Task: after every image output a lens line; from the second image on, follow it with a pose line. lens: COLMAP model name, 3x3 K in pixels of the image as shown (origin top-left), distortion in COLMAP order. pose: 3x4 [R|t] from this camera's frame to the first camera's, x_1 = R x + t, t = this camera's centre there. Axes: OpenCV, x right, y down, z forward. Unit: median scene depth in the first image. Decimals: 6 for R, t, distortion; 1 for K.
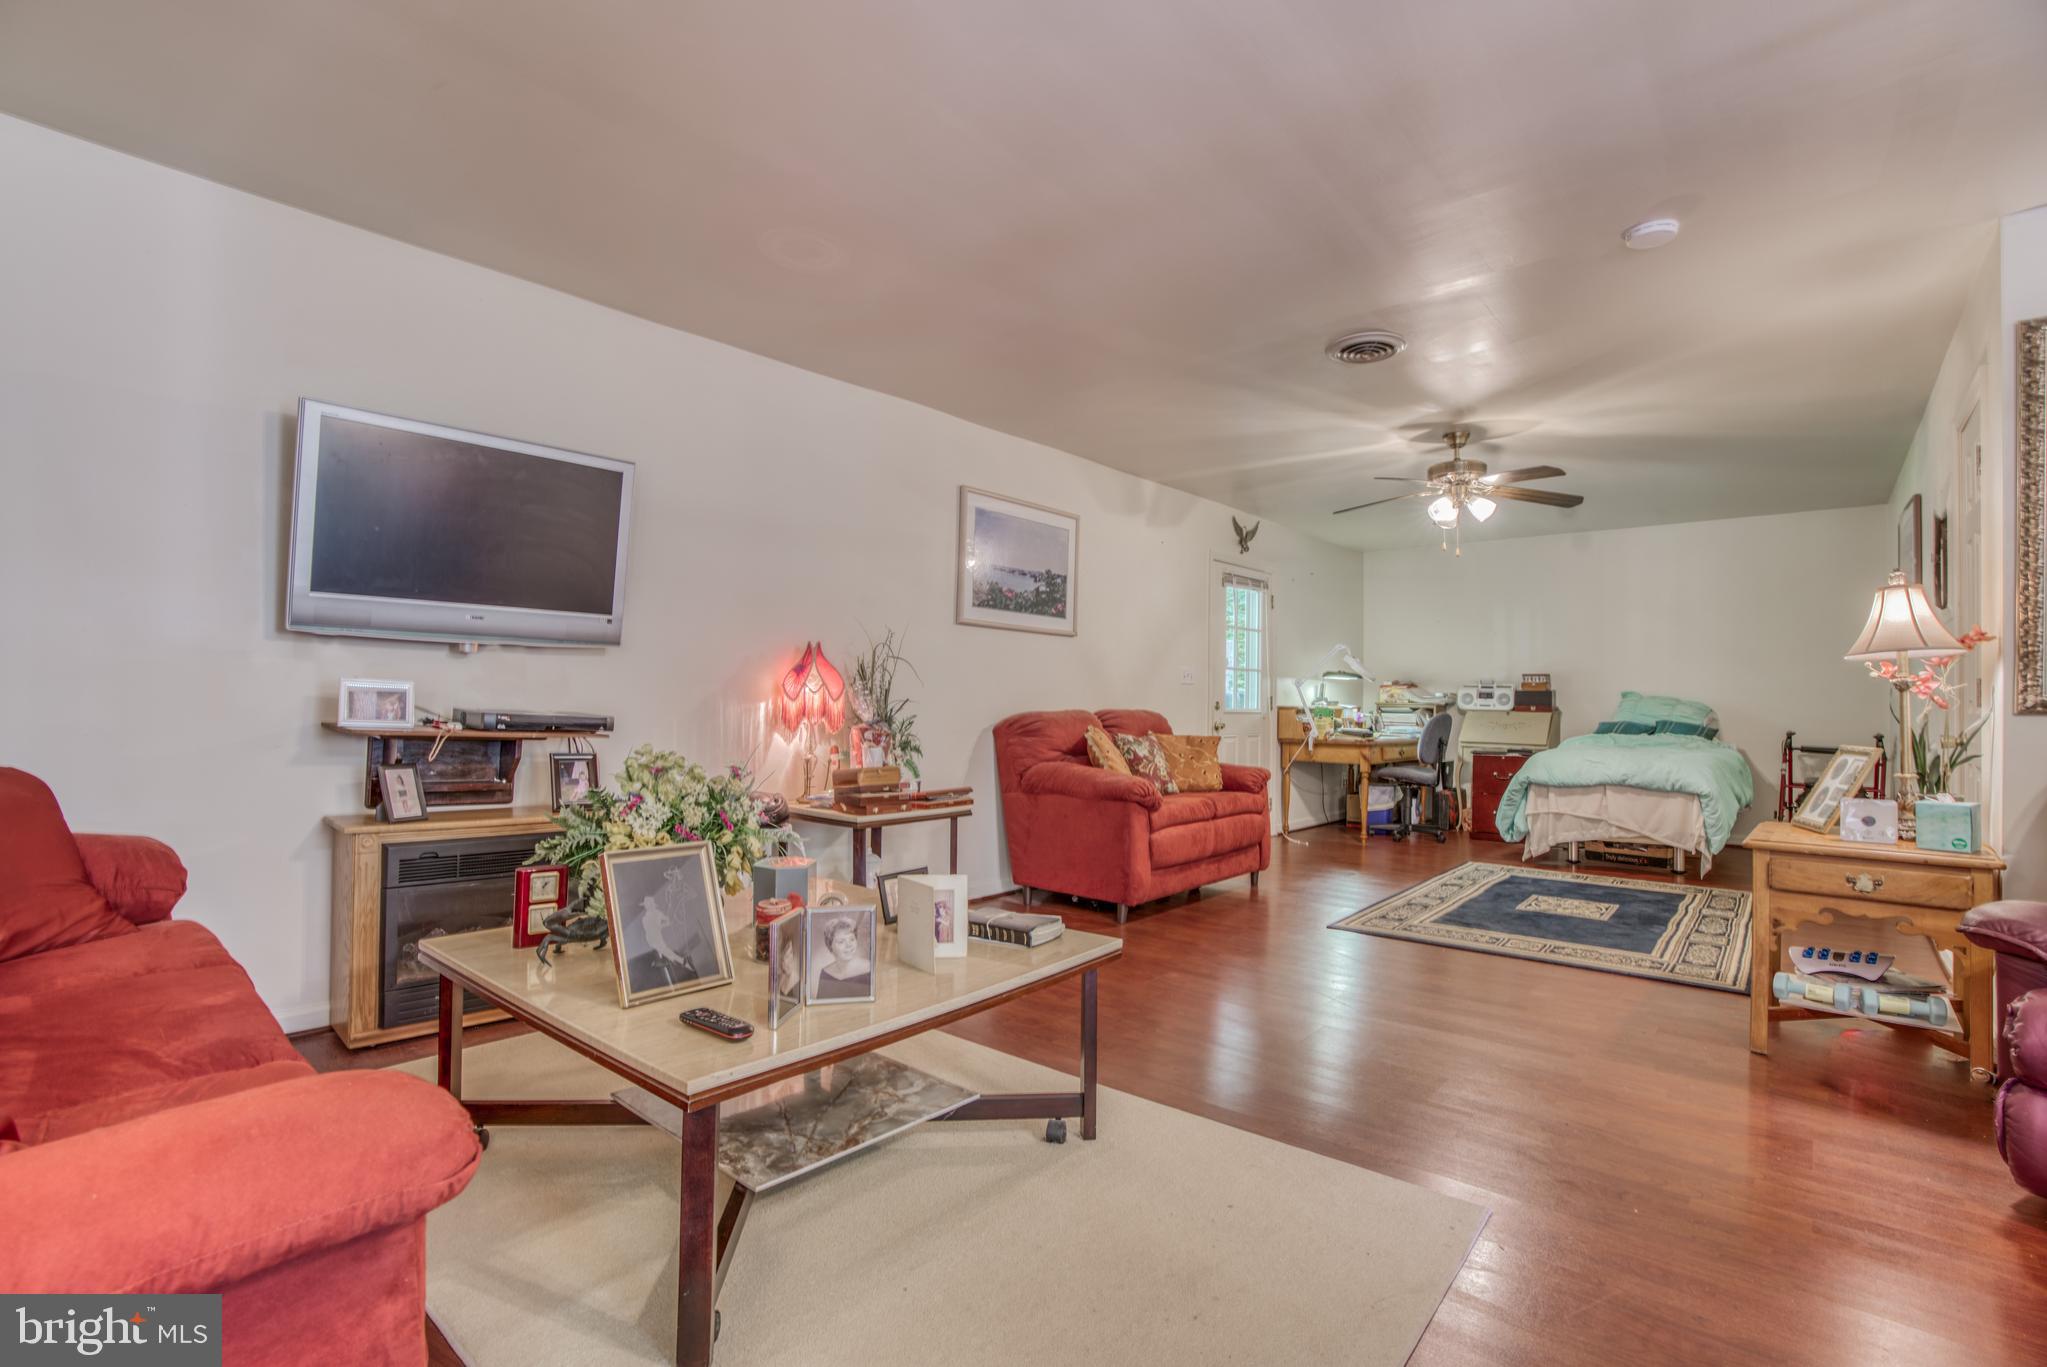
lens RADIAL K [[943.3, 0, 1009.7], [0, 943.3, 691.9], [0, 0, 1]] dist [-0.063120, 0.022554]
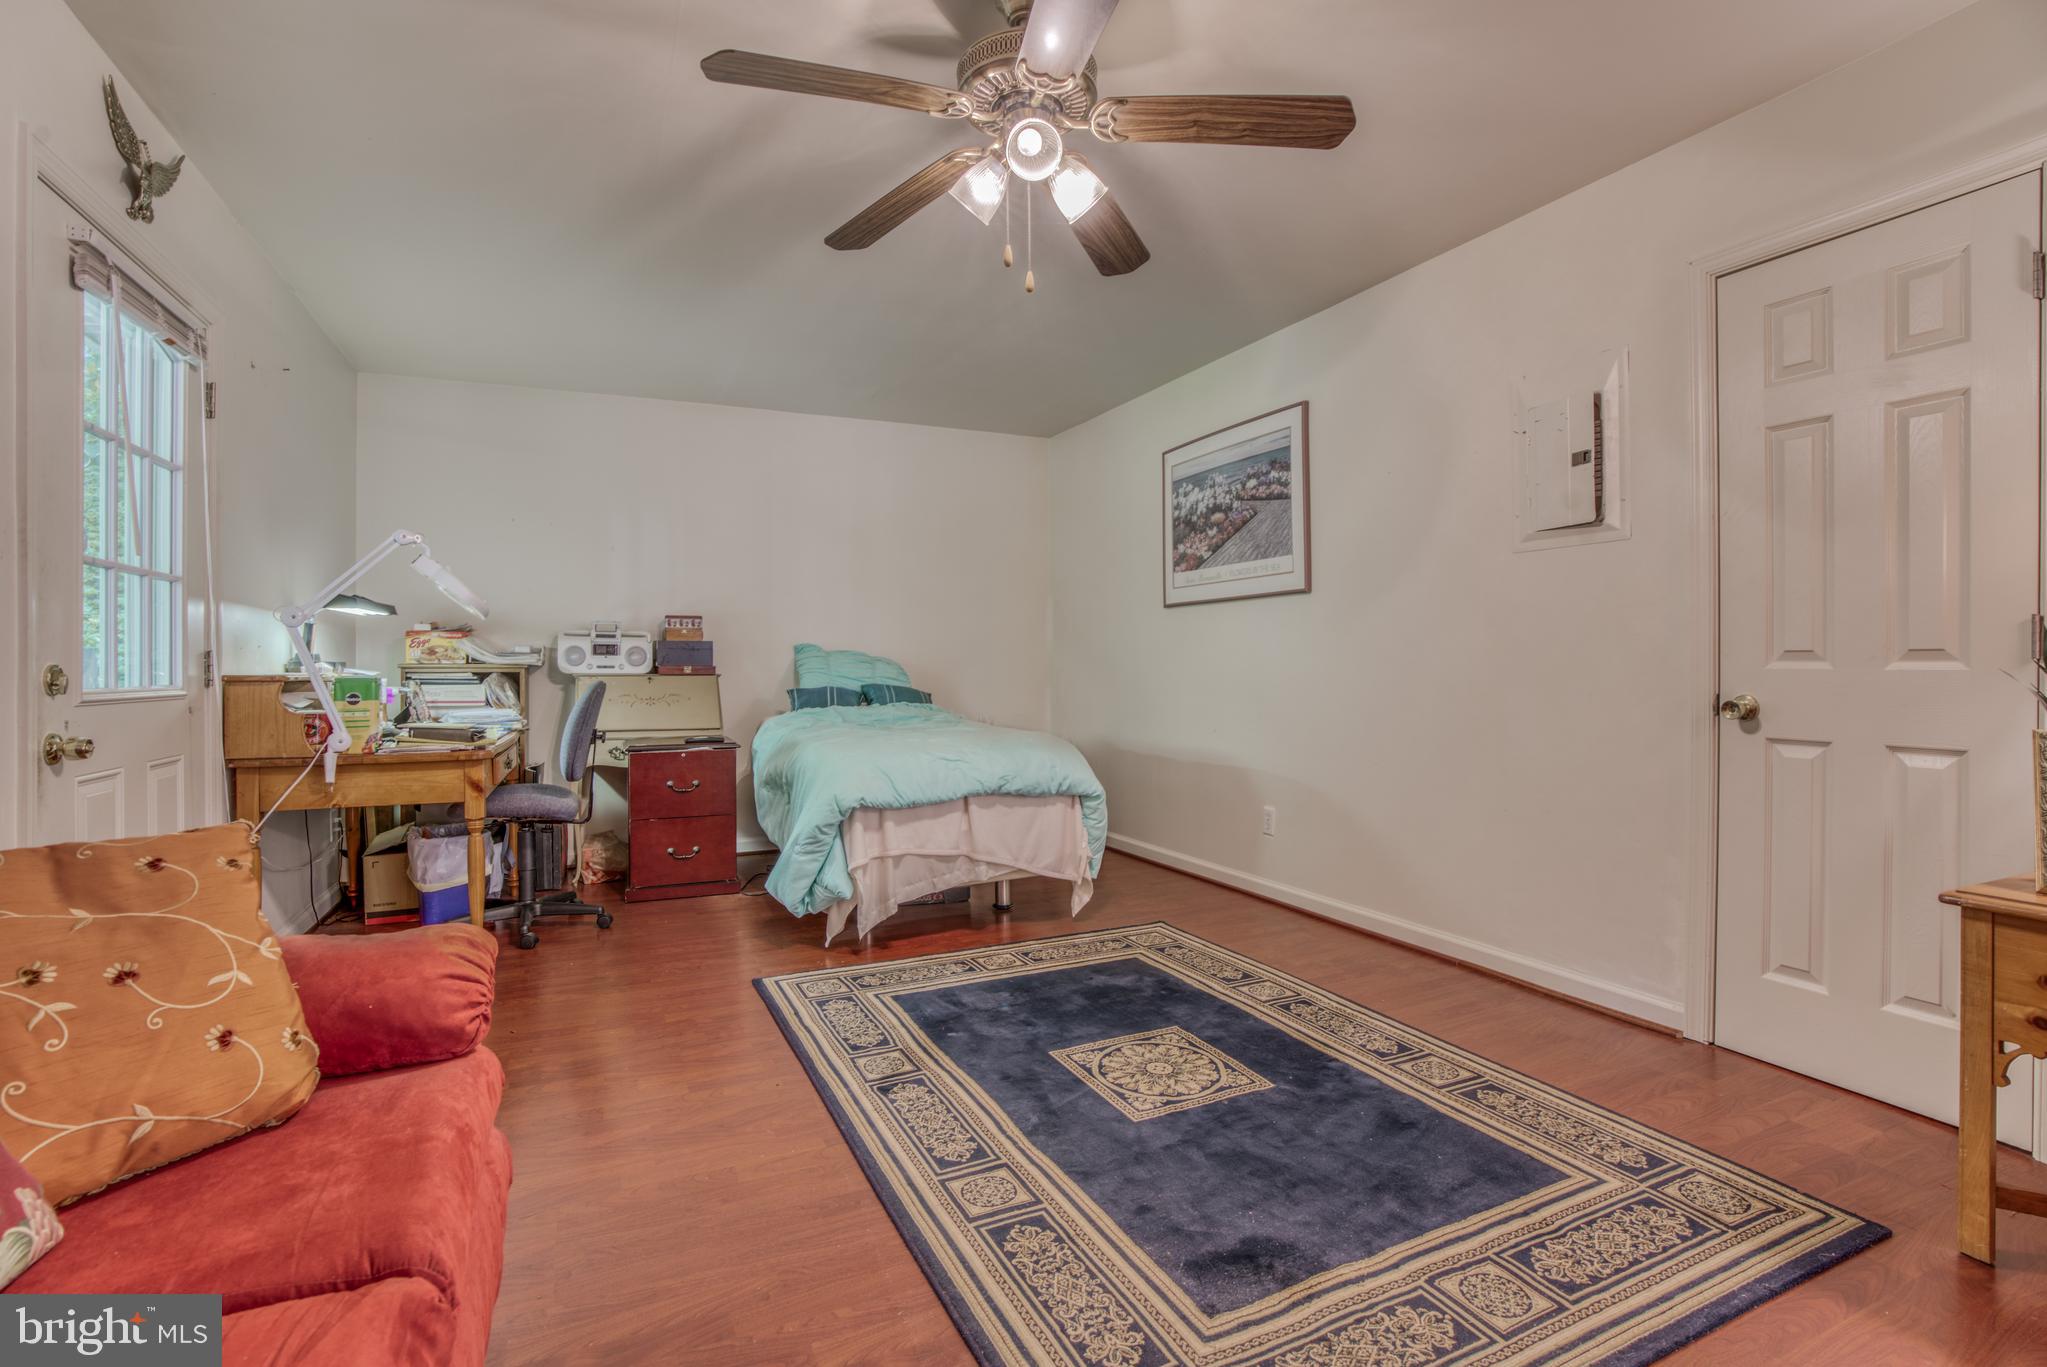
lens RADIAL K [[943.3, 0, 1012.1], [0, 943.3, 666.0], [0, 0, 1]] dist [-0.063120, 0.022554]
pose [[0.402914, -0.012360, 0.915154, 0.090357], [-0.002418, 0.999891, 0.014569, 0.006190], [-0.915235, -0.008082, 0.402840, 0.670639]]
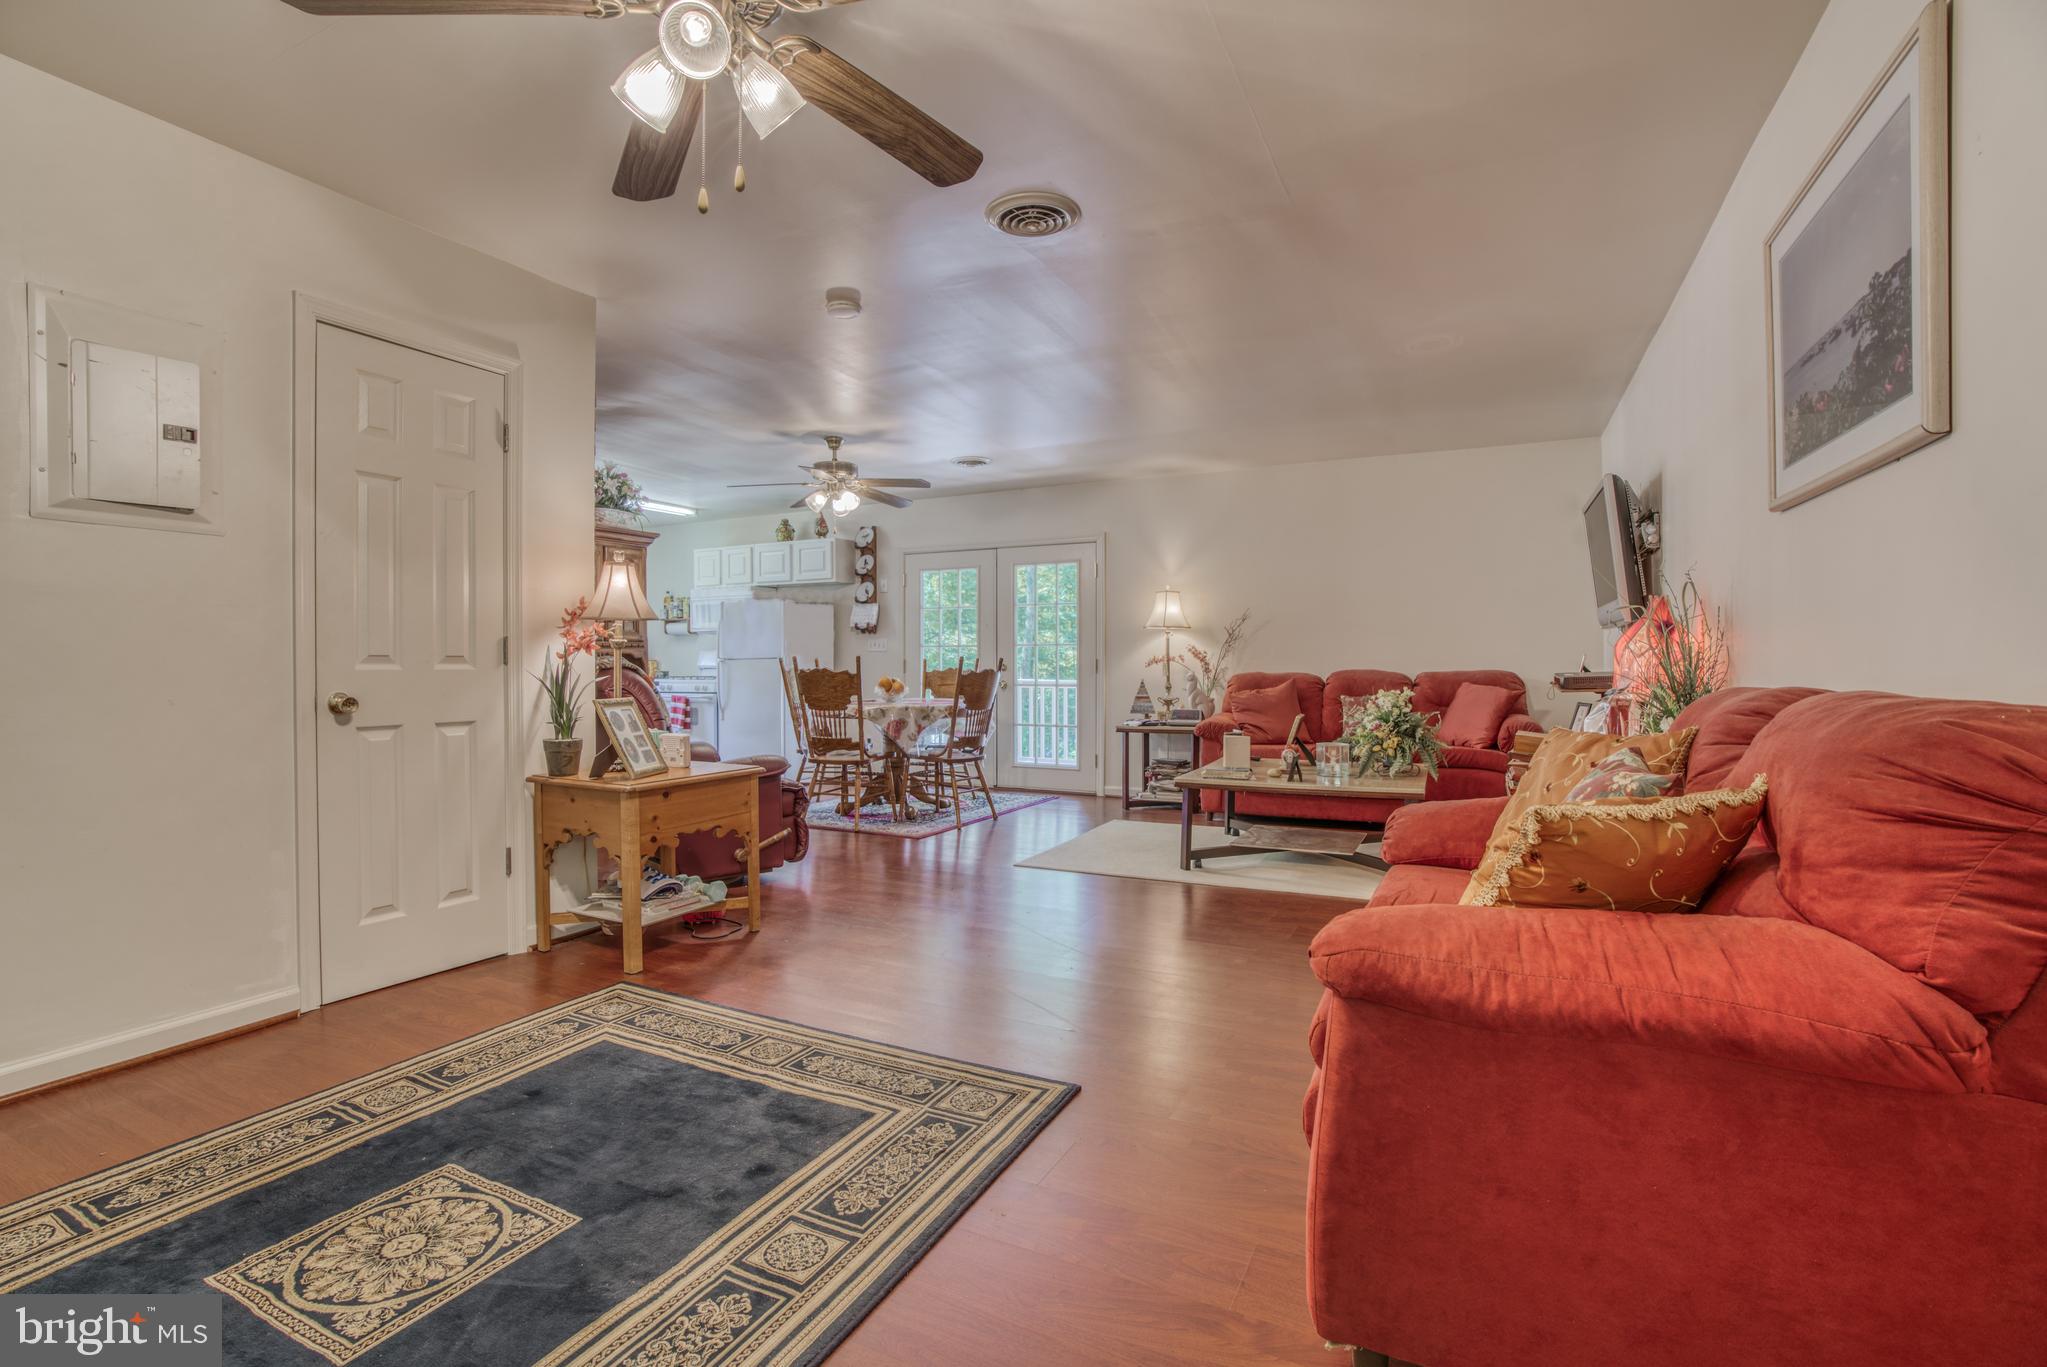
lens RADIAL K [[943.3, 0, 1010.6], [0, 943.3, 676.5], [0, 0, 1]] dist [-0.063120, 0.022554]
pose [[-0.966535, -0.003502, -0.256511, 0.366391], [-0.004262, 0.999988, 0.002404, 0.013029], [0.256499, 0.003417, -0.966538, 1.067230]]
